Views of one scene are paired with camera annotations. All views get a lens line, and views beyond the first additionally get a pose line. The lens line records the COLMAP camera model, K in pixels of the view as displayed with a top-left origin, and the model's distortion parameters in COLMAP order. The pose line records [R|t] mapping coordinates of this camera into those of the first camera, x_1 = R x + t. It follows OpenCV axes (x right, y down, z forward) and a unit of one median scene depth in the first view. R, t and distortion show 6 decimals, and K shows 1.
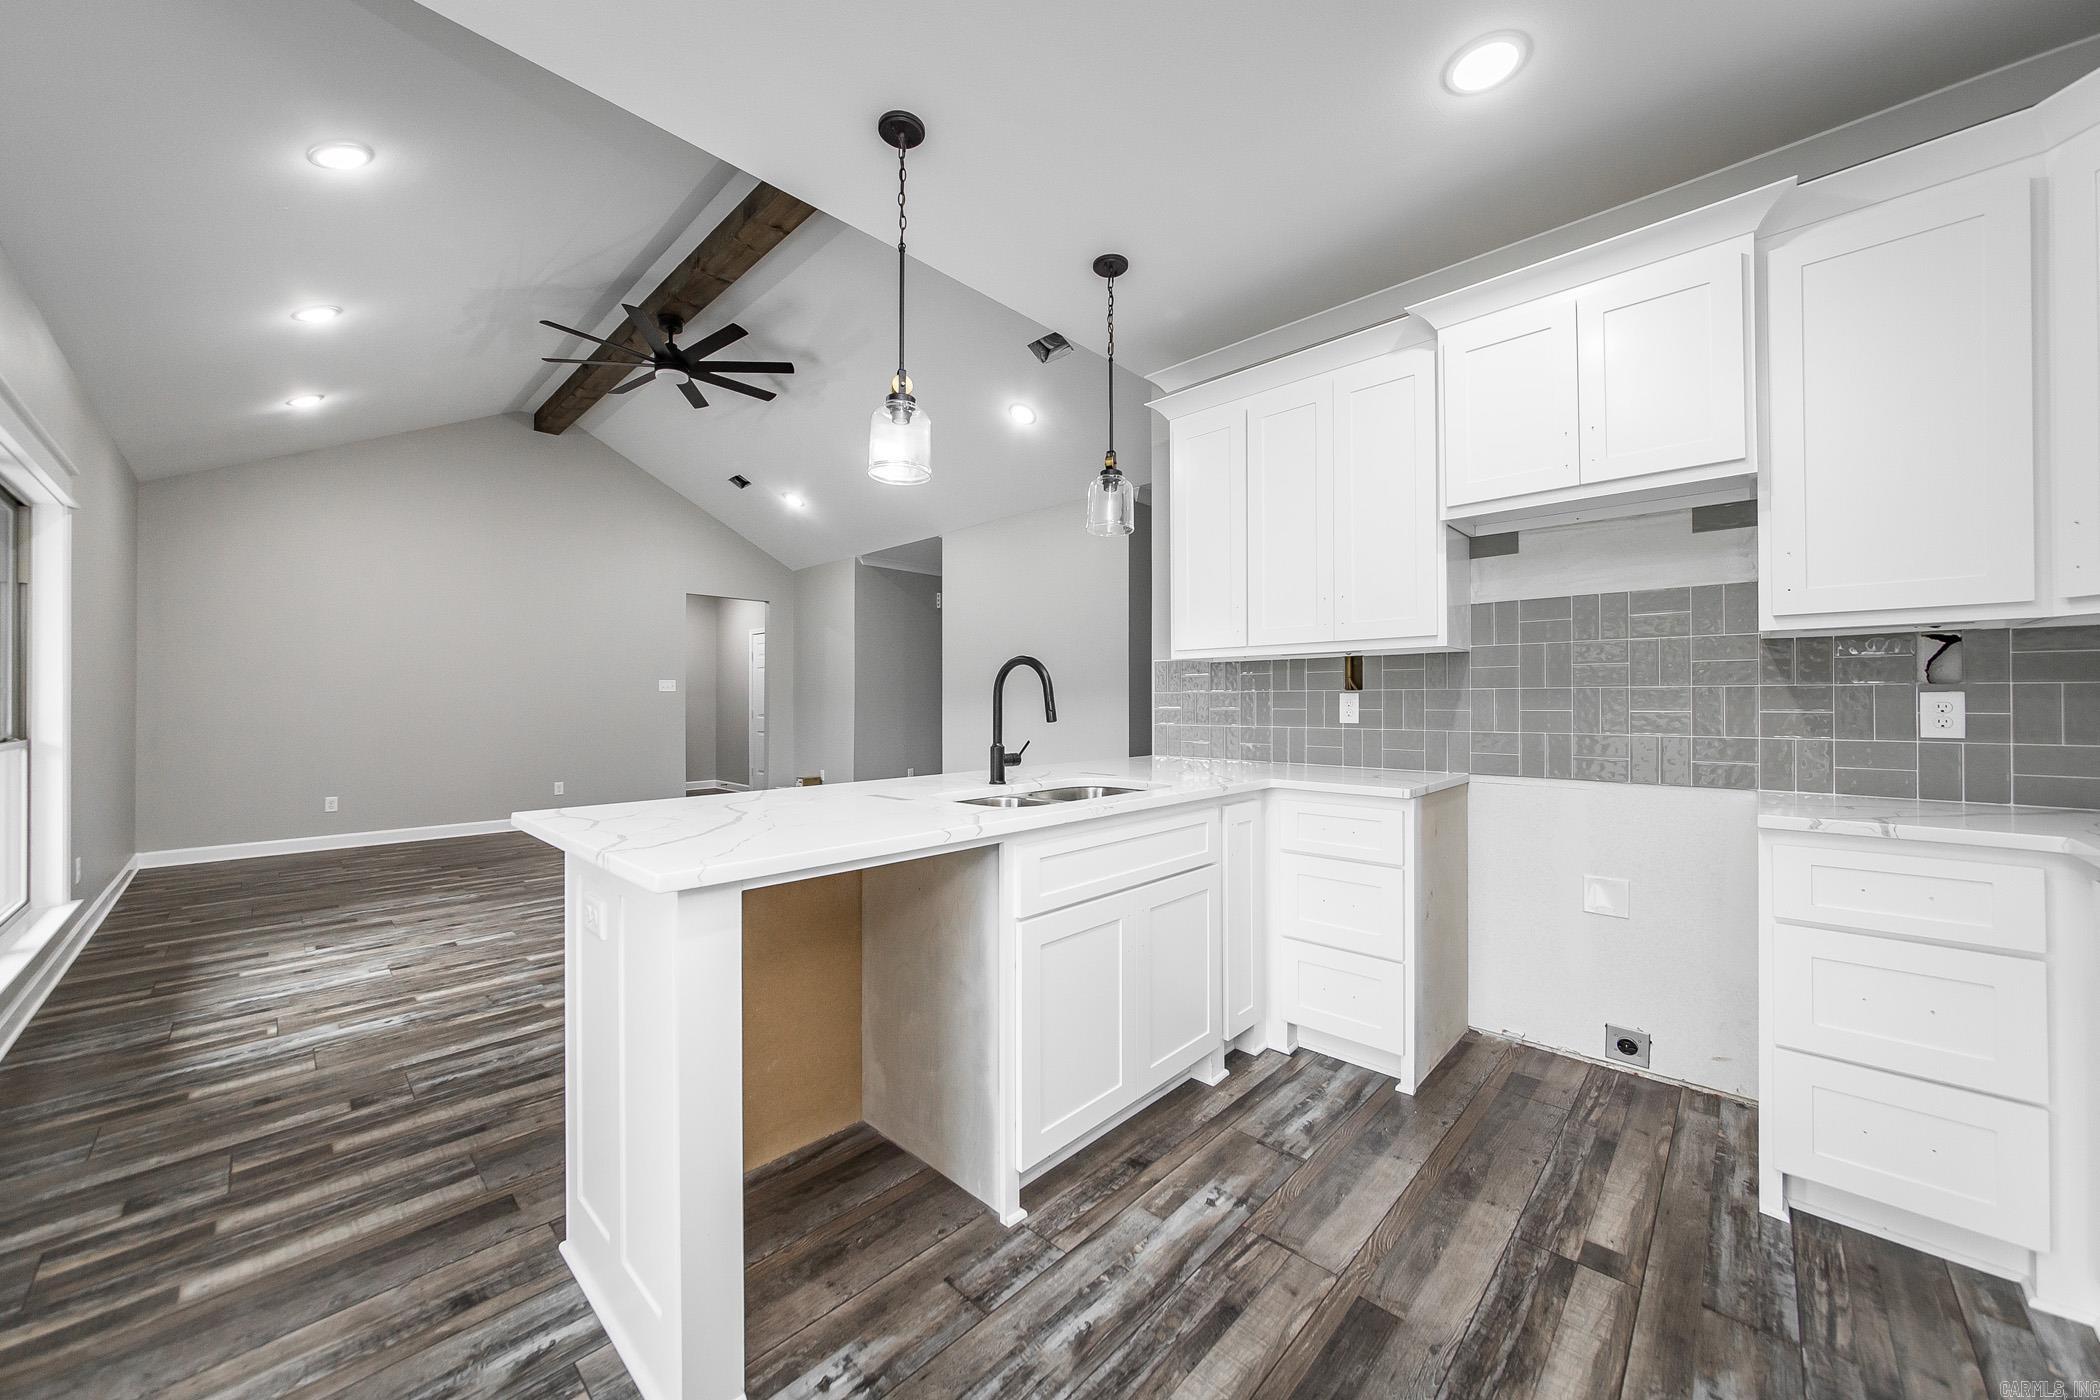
lens RADIAL K [[762.8, 0, 1038.8], [0, 762.8, 697.5], [0, 0, 1]] dist [-0.001715, 0.000048]
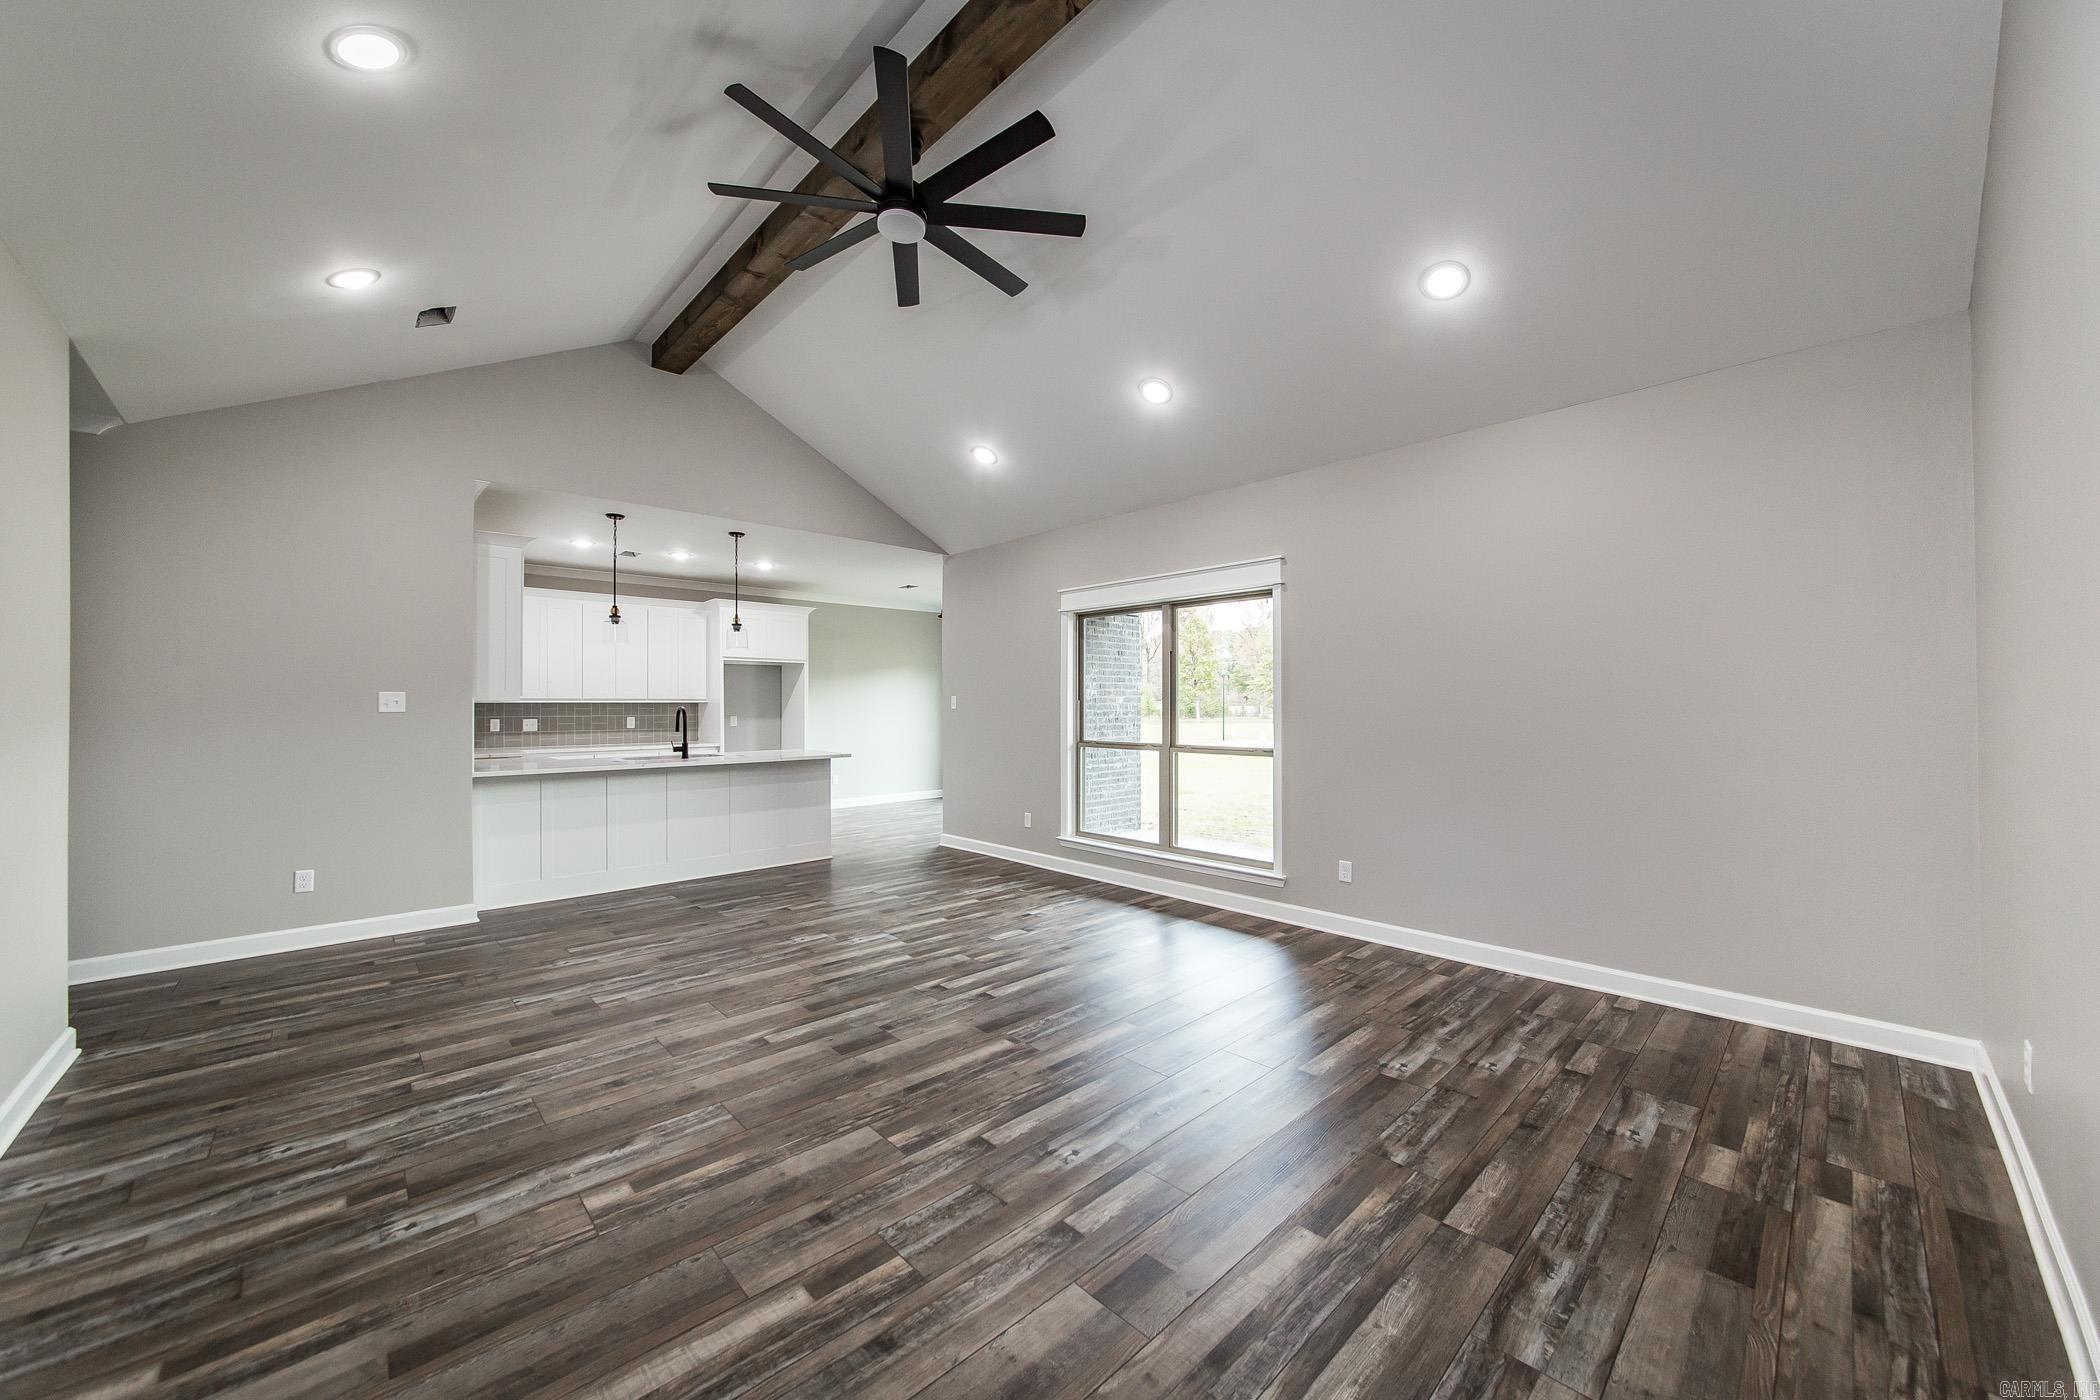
lens RADIAL K [[763.0, 0, 1040.6], [0, 763.0, 708.9], [0, 0, 1]] dist [-0.008998, -0.000158]
pose [[-0.998863, 0.003272, 0.047562, -1.276010], [0.003313, 0.999994, 0.000790, -0.043231], [-0.047559, 0.000947, -0.998868, 3.310892]]
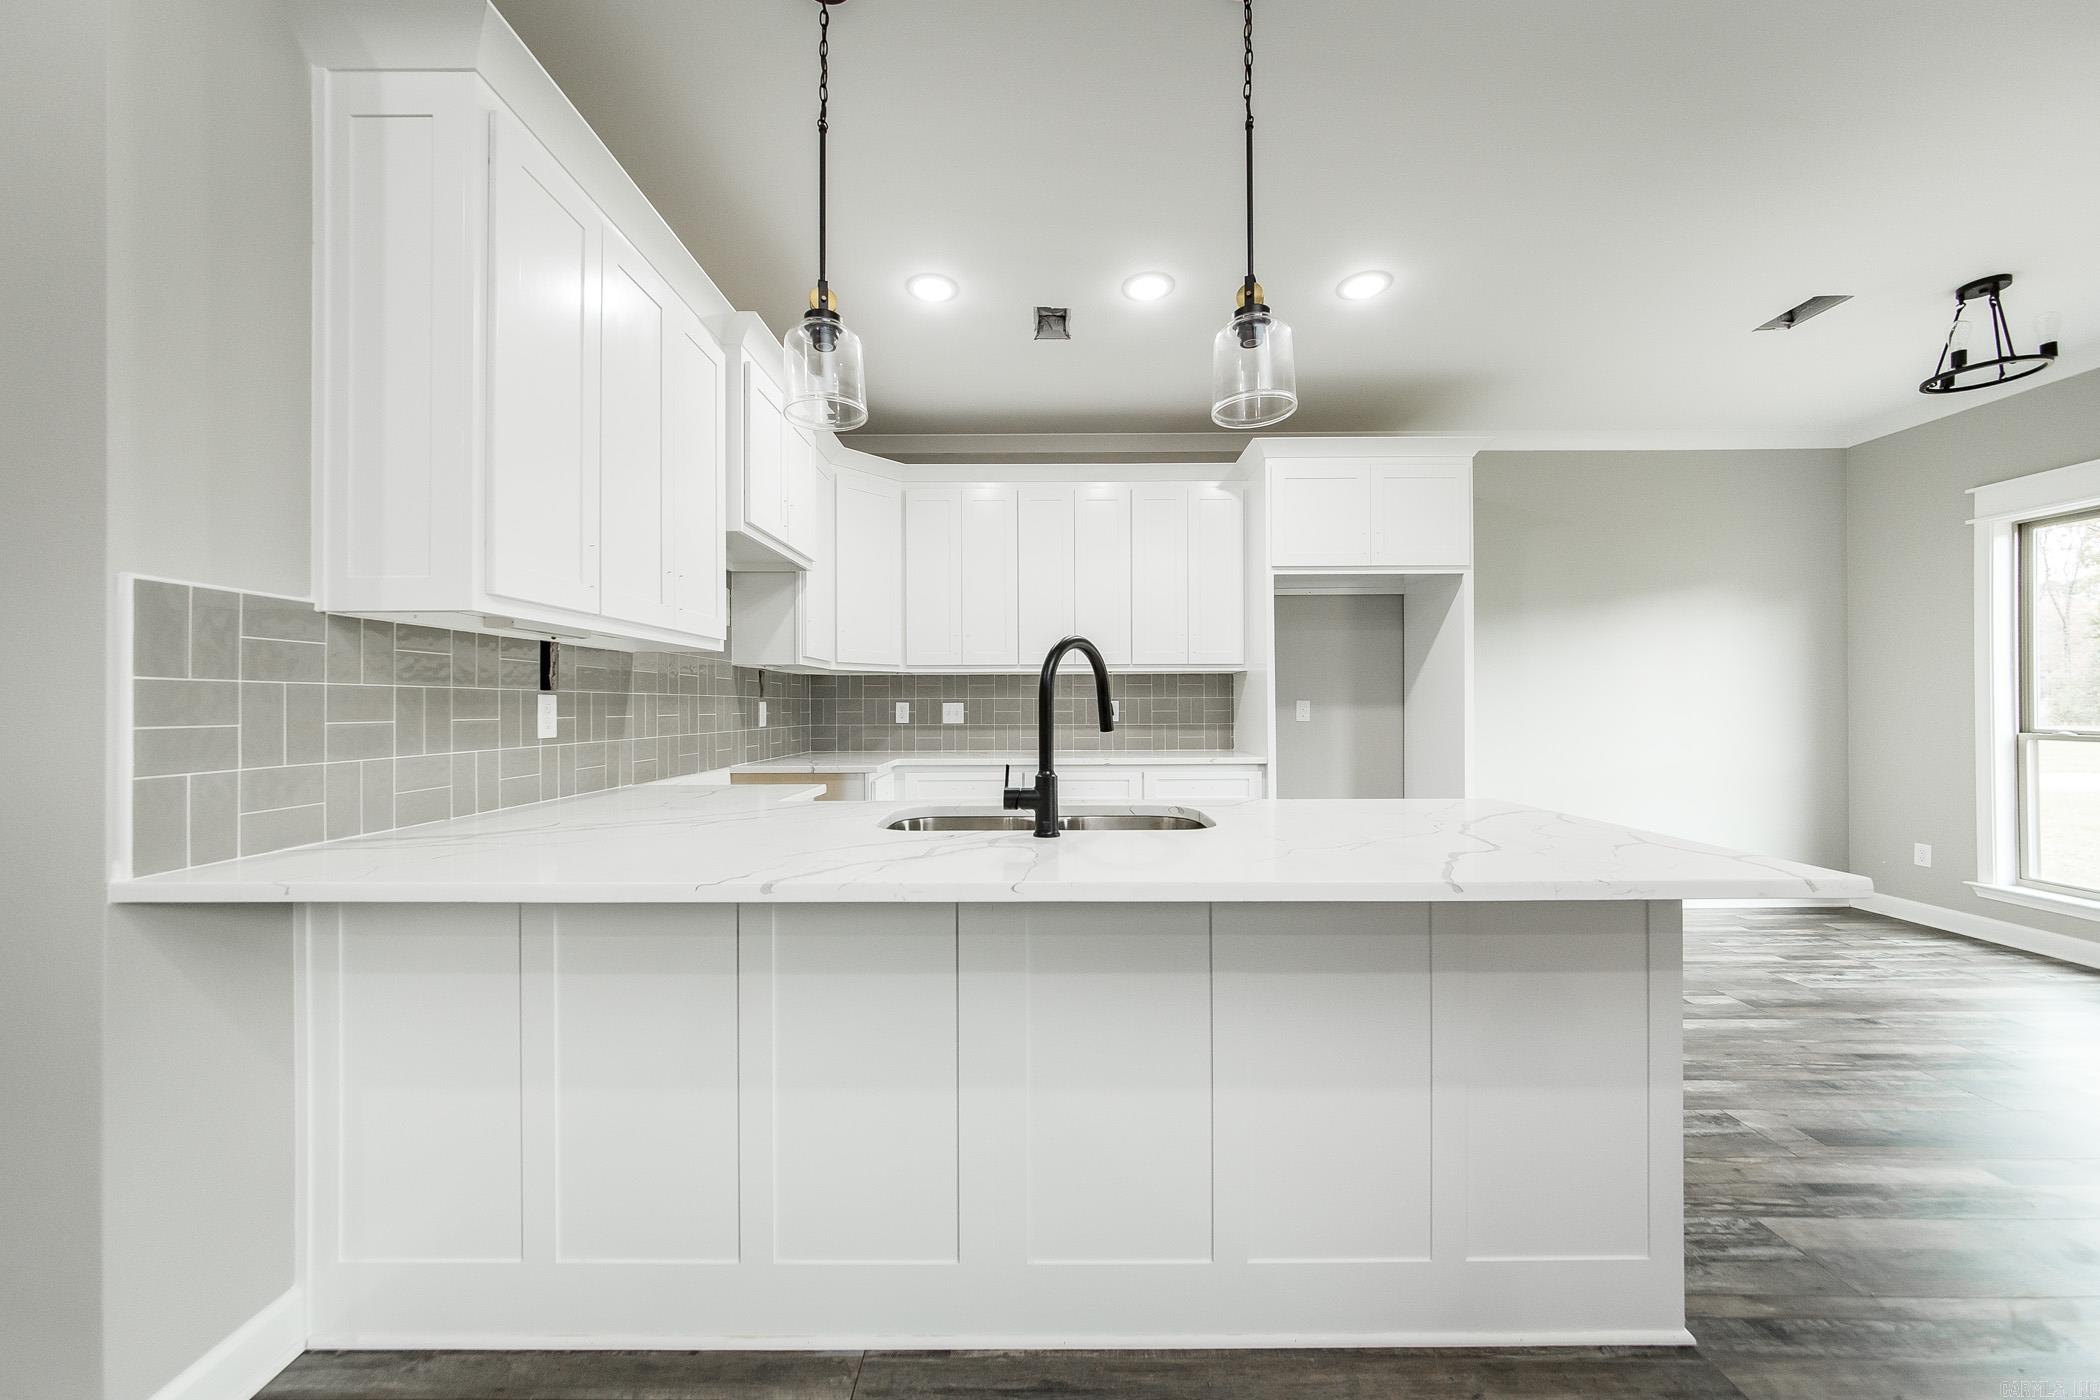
lens RADIAL K [[752.5, 0, 1050.9], [0, 752.5, 696.7], [0, 0, 1]] dist [0.001475, 0.000048]
pose [[-0.699747, 0.012725, 0.714277, -0.485359], [-0.000367, 0.999835, -0.018172, 0.010337], [-0.714391, -0.012978, -0.699627, 1.396271]]
